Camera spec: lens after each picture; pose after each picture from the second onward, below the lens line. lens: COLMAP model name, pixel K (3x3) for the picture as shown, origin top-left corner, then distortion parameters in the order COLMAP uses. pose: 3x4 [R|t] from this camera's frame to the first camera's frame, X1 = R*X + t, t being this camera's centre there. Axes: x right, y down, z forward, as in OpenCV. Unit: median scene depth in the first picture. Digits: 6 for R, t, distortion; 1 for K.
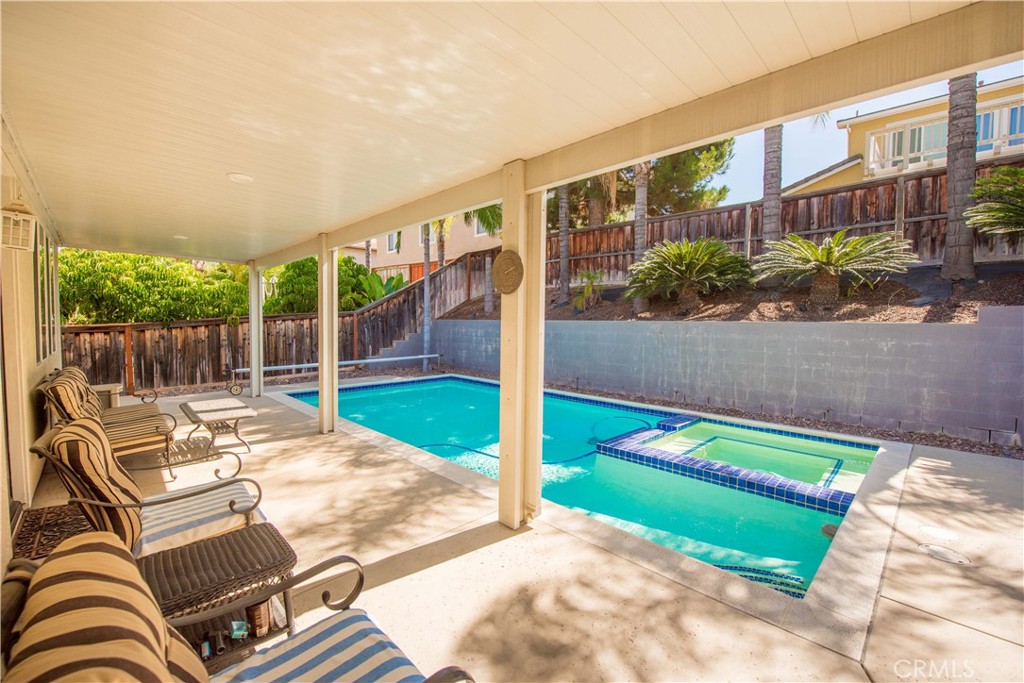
lens RADIAL K [[430.1, 0, 507.9], [0, 430.1, 311.0], [0, 0, 1]] dist [-0.023209, -0.000092]
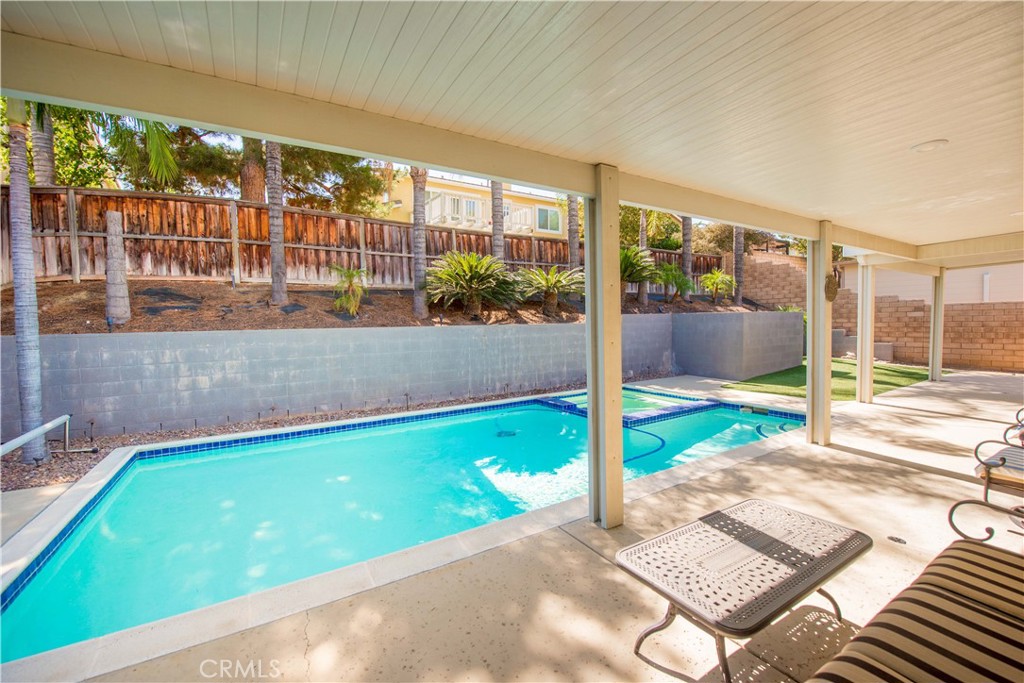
lens RADIAL K [[409.5, 0, 511.7], [0, 409.5, 345.1], [0, 0, 1]] dist [-0.022613, -0.000442]
pose [[0.221243, -0.054680, 0.973685, -0.638814], [0.005454, 0.998481, 0.054833, 0.016993], [-0.975203, -0.006821, 0.221205, 0.679924]]
